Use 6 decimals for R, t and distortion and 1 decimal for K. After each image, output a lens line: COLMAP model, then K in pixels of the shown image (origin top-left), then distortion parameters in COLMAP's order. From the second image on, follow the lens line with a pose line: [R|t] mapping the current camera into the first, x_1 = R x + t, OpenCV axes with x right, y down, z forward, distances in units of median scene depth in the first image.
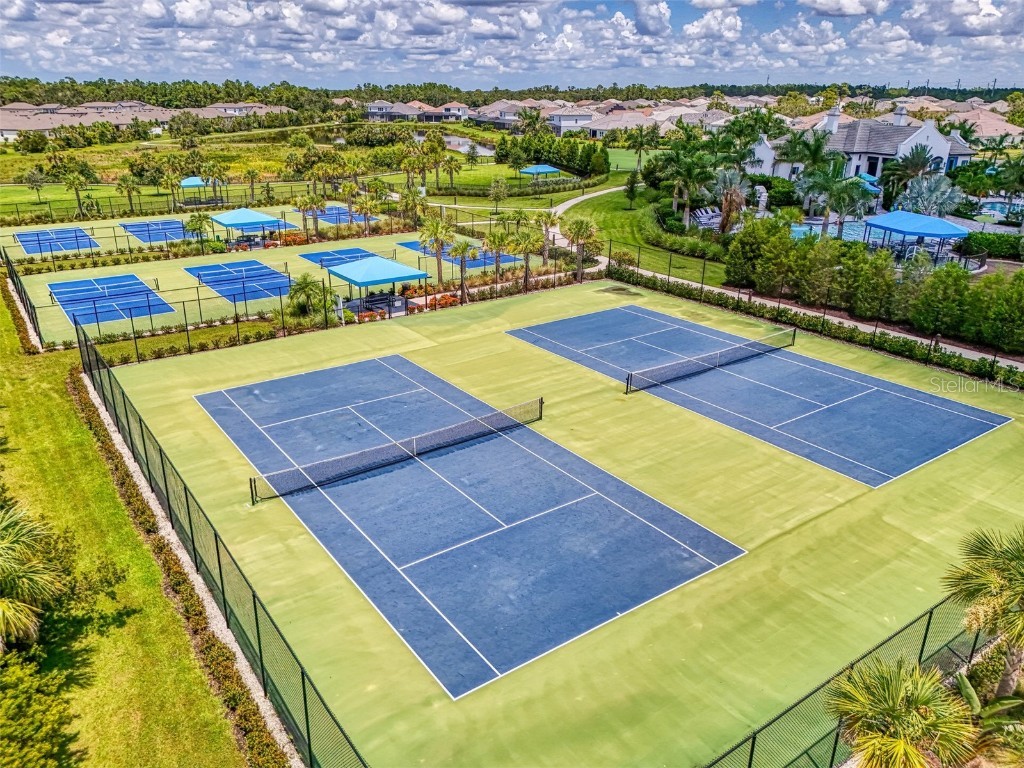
lens RADIAL K [[766.9, 0, 506.4], [0, 766.9, 386.5], [0, 0, 1]] dist [0.052404, -0.049147]
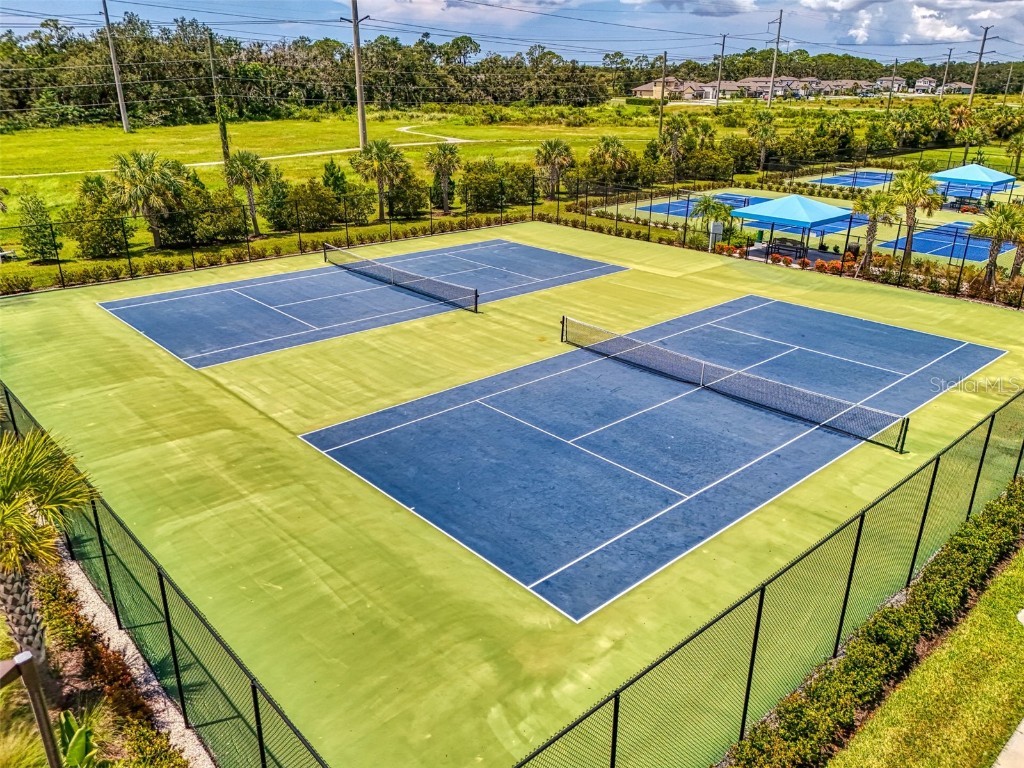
lens RADIAL K [[766.9, 0, 504.2], [0, 766.9, 409.0], [0, 0, 1]] dist [0.052404, -0.049147]
pose [[0.116665, 0.395770, -0.910909, 0.185387], [-0.367652, 0.869226, 0.330572, -0.035041], [0.922616, 0.296331, 0.246914, 0.153439]]
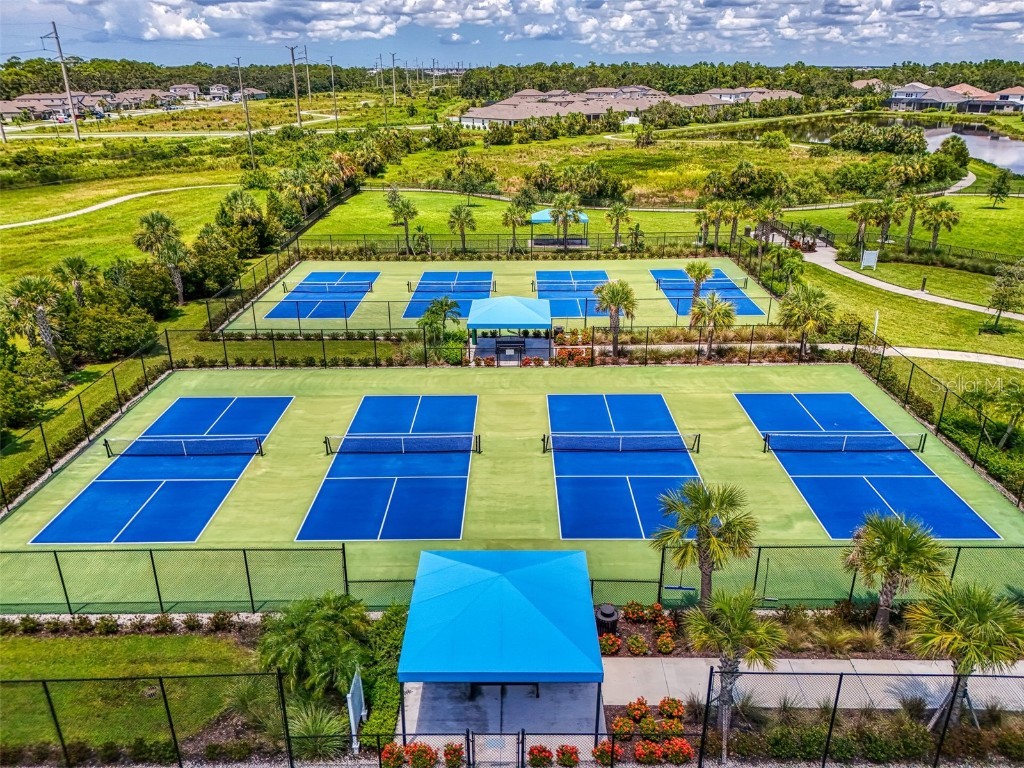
lens RADIAL K [[766.9, 0, 504.8], [0, 766.9, 384.3], [0, 0, 1]] dist [0.052404, -0.049147]
pose [[0.808721, 0.217385, -0.546547, 0.007497], [-0.204724, 0.975129, 0.084922, -0.082127], [0.551415, 0.043213, 0.833111, 0.183417]]
